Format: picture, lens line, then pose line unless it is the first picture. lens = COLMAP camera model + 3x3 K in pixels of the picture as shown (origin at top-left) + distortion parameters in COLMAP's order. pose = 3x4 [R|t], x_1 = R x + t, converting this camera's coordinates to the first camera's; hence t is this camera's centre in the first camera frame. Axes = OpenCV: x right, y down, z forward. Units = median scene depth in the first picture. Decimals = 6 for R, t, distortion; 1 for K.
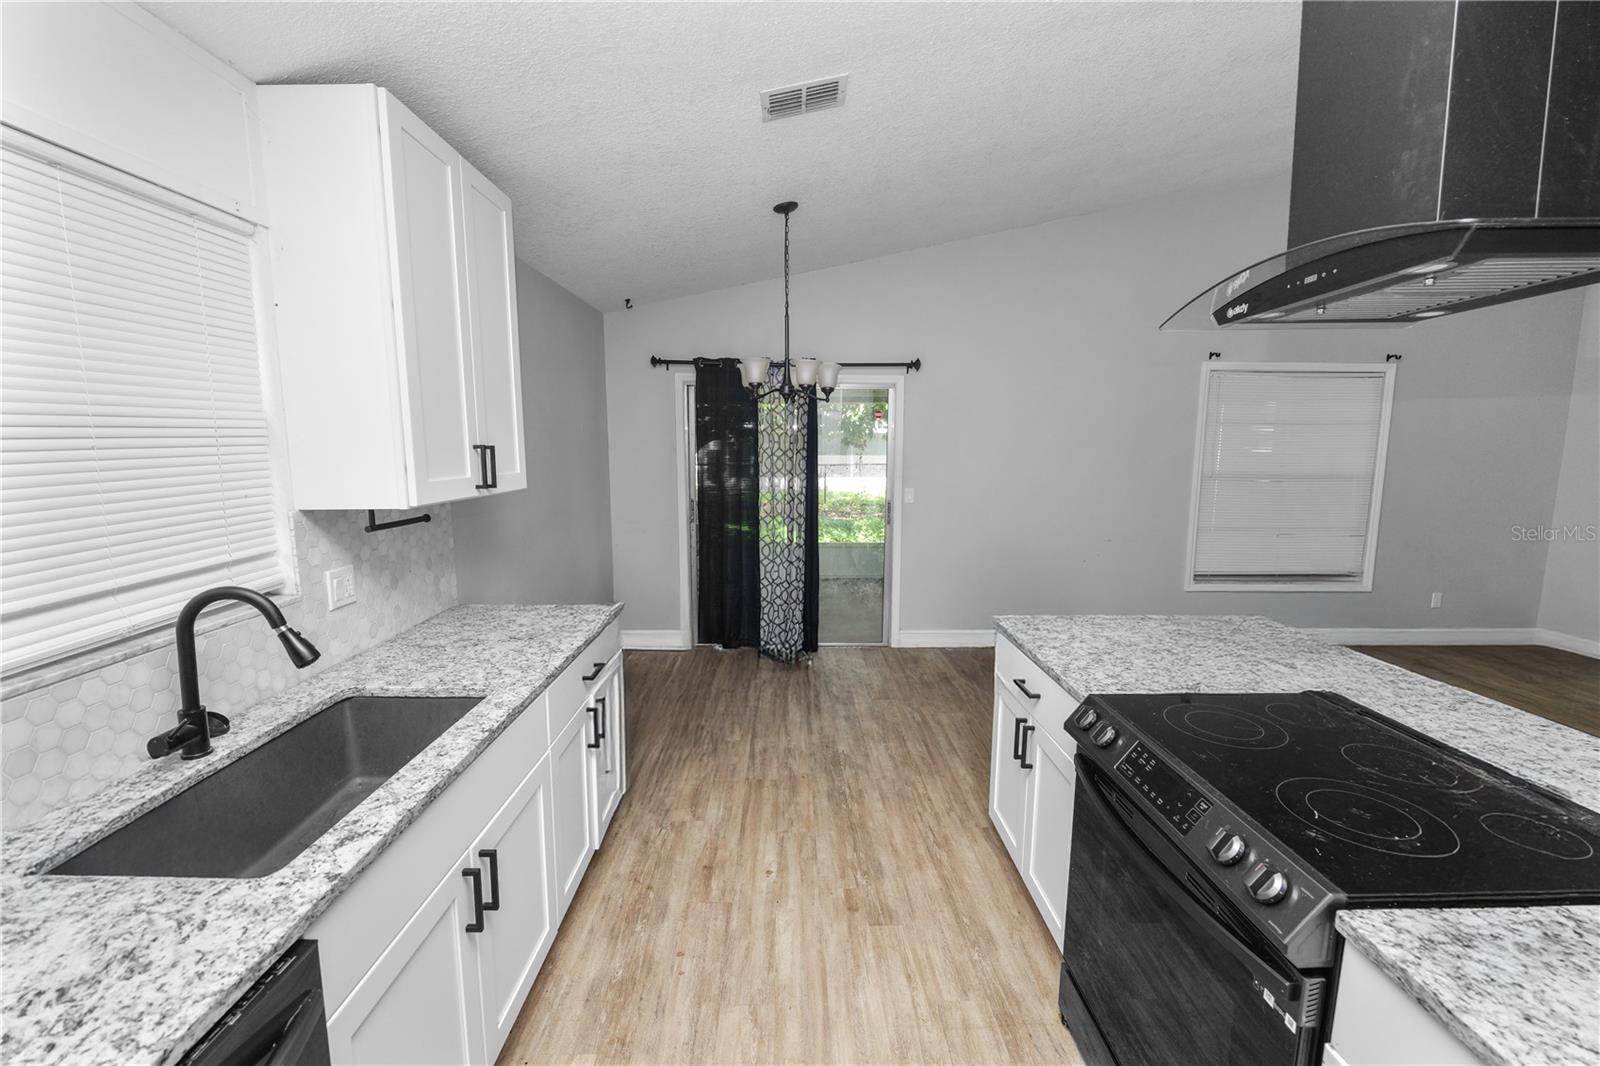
lens RADIAL K [[651.4, 0, 796.4], [0, 651.4, 528.3], [0, 0, 1]] dist [-0.014017, 0.000343]
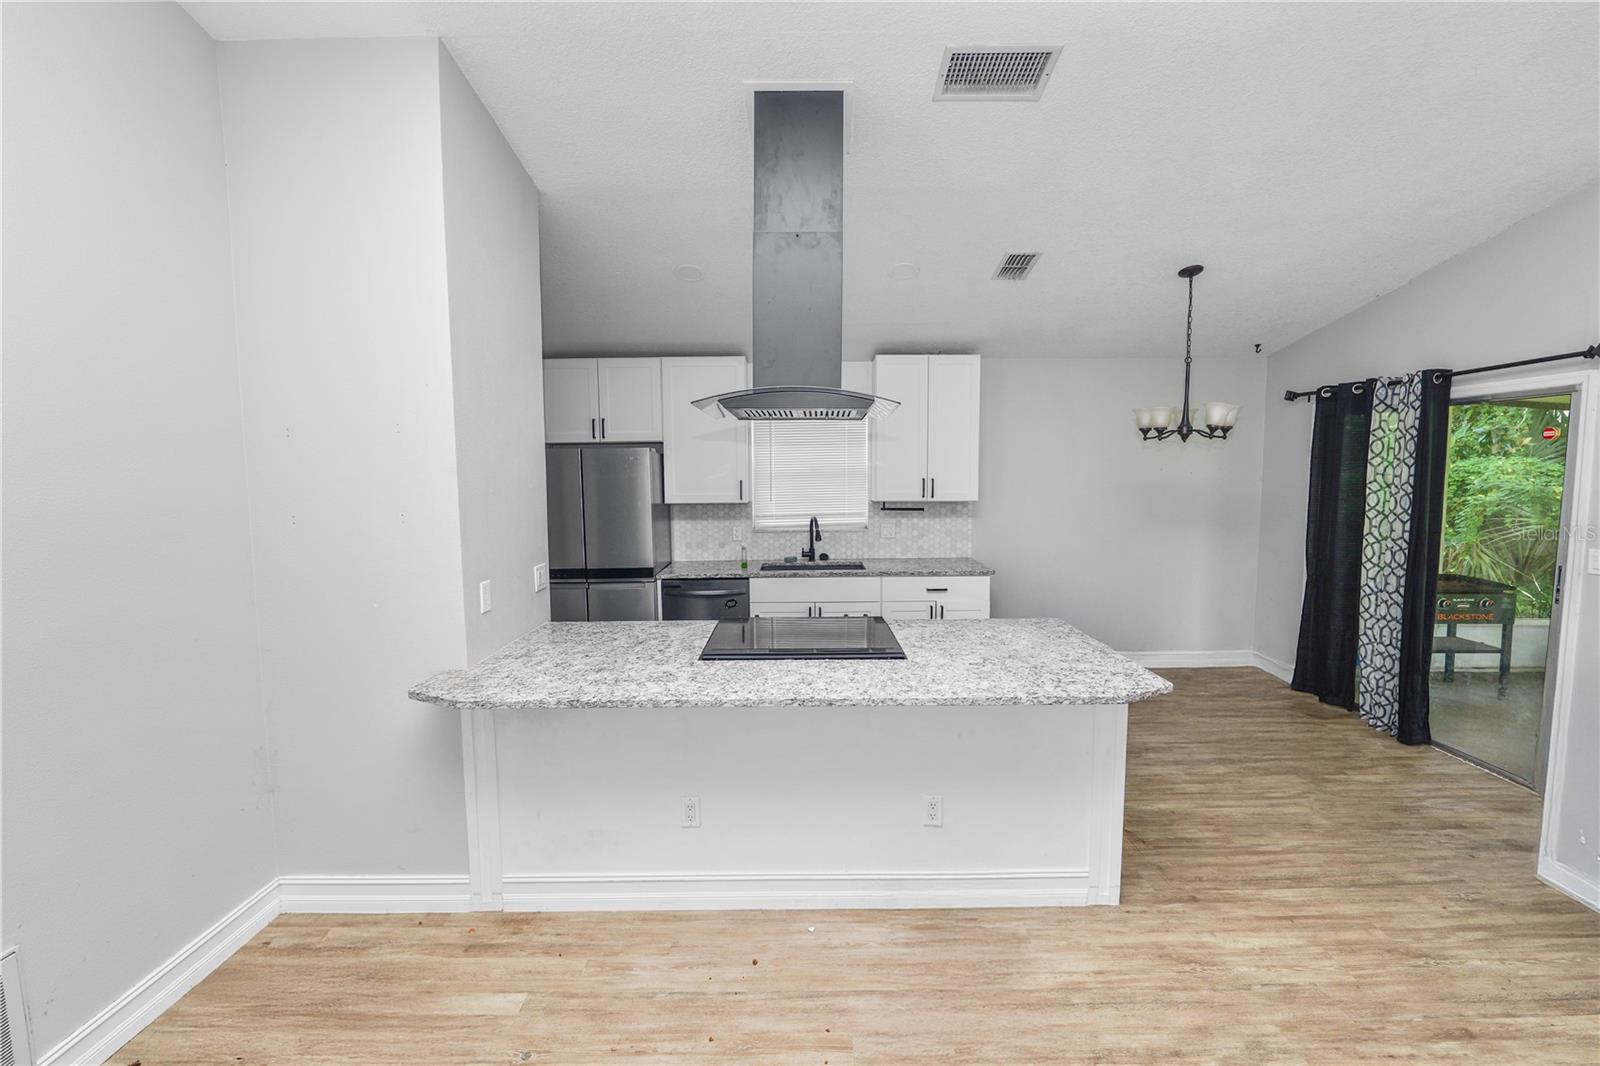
lens RADIAL K [[651.4, 0, 796.4], [0, 651.4, 528.3], [0, 0, 1]] dist [-0.014017, 0.000343]
pose [[-0.010740, 0.082651, -0.996521, 1.877757], [-0.124520, 0.988710, 0.083345, -0.091706], [0.992159, 0.124982, -0.000327, 0.598168]]
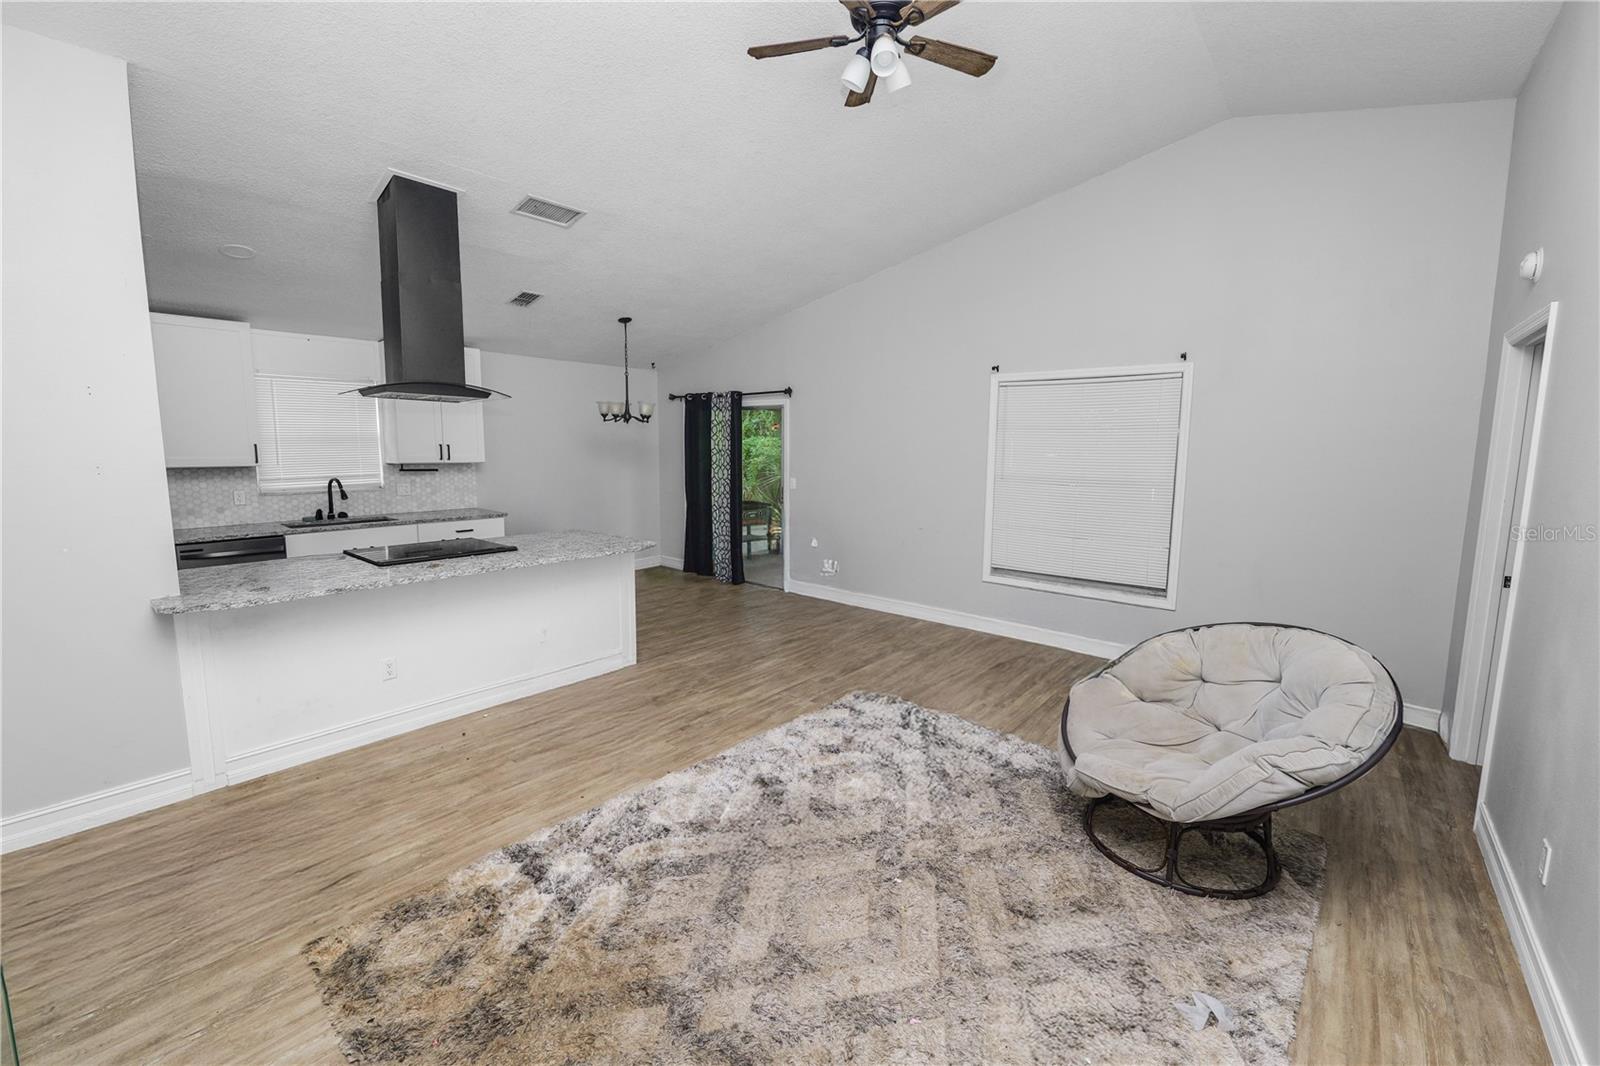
lens RADIAL K [[651.4, 0, 796.4], [0, 651.4, 528.3], [0, 0, 1]] dist [-0.014017, 0.000343]
pose [[0.760819, 0.086551, -0.643167, 2.633860], [-0.092952, 0.995381, 0.023993, 0.026414], [0.642273, 0.041529, 0.765350, -0.158457]]
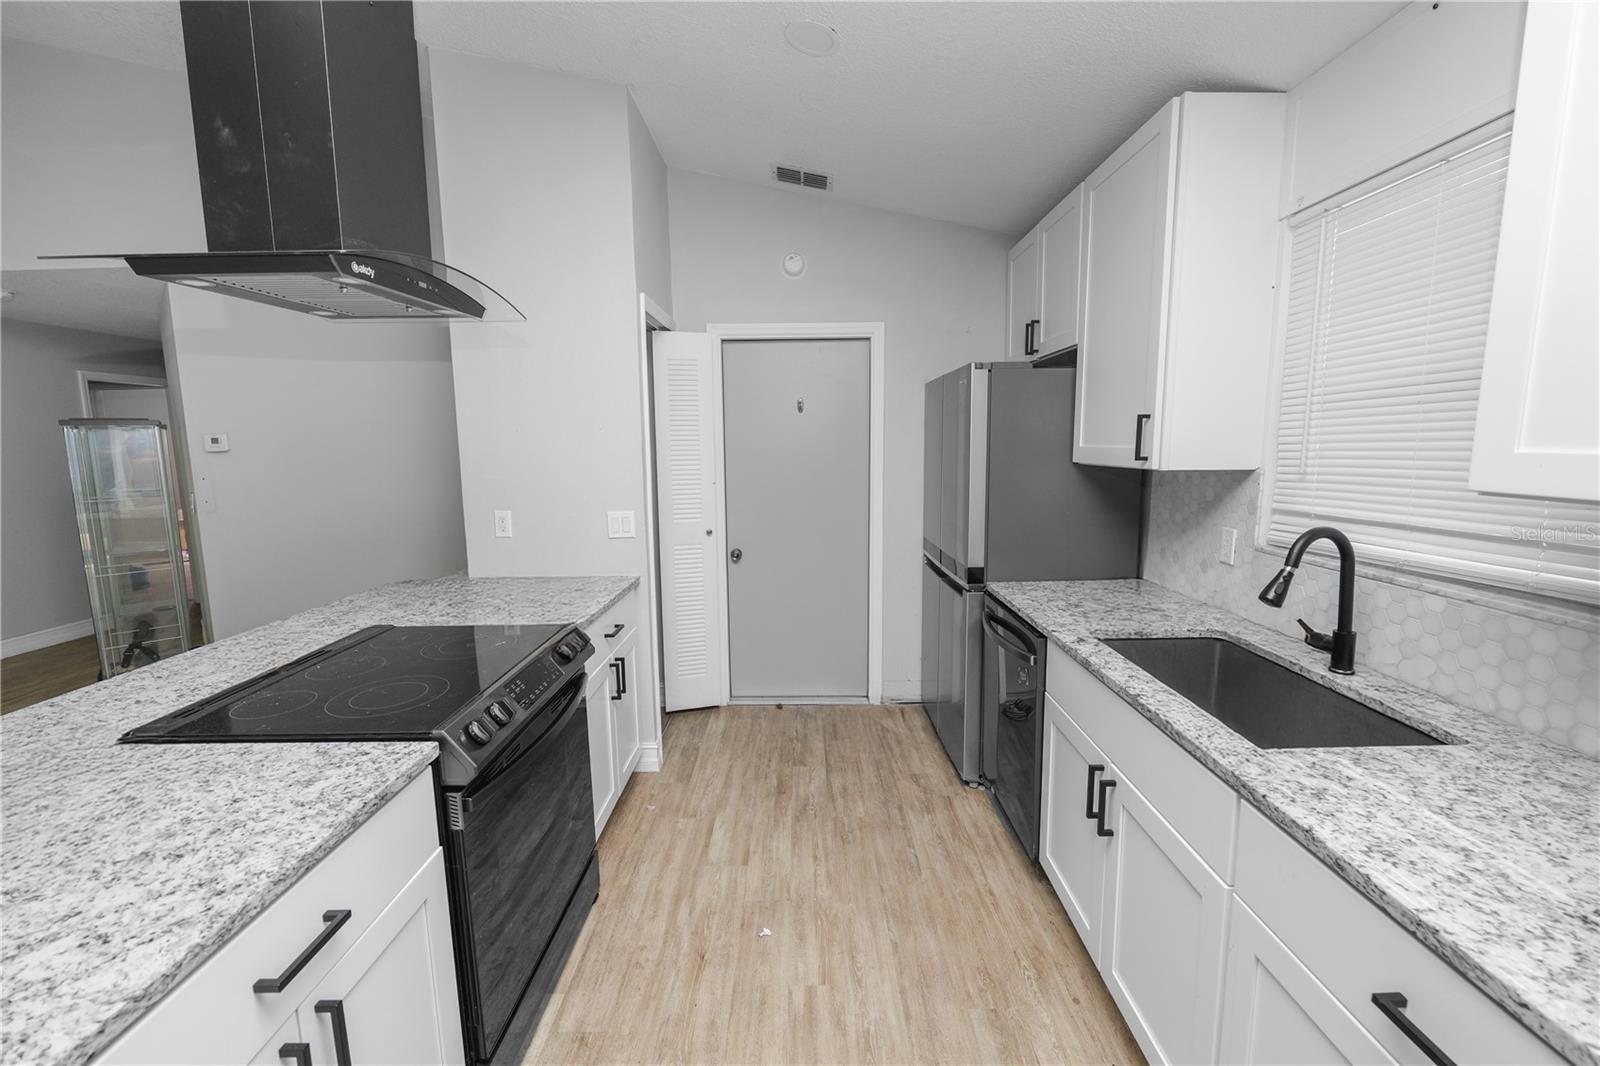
lens RADIAL K [[649.9, 0, 802.4], [0, 649.9, 529.3], [0, 0, 1]] dist [-0.012358, 0.000181]
pose [[-0.999840, 0.009908, 0.014922, 0.008863], [0.013497, 0.964423, 0.264021, -0.141809], [-0.011775, 0.264180, -0.964402, 1.381912]]
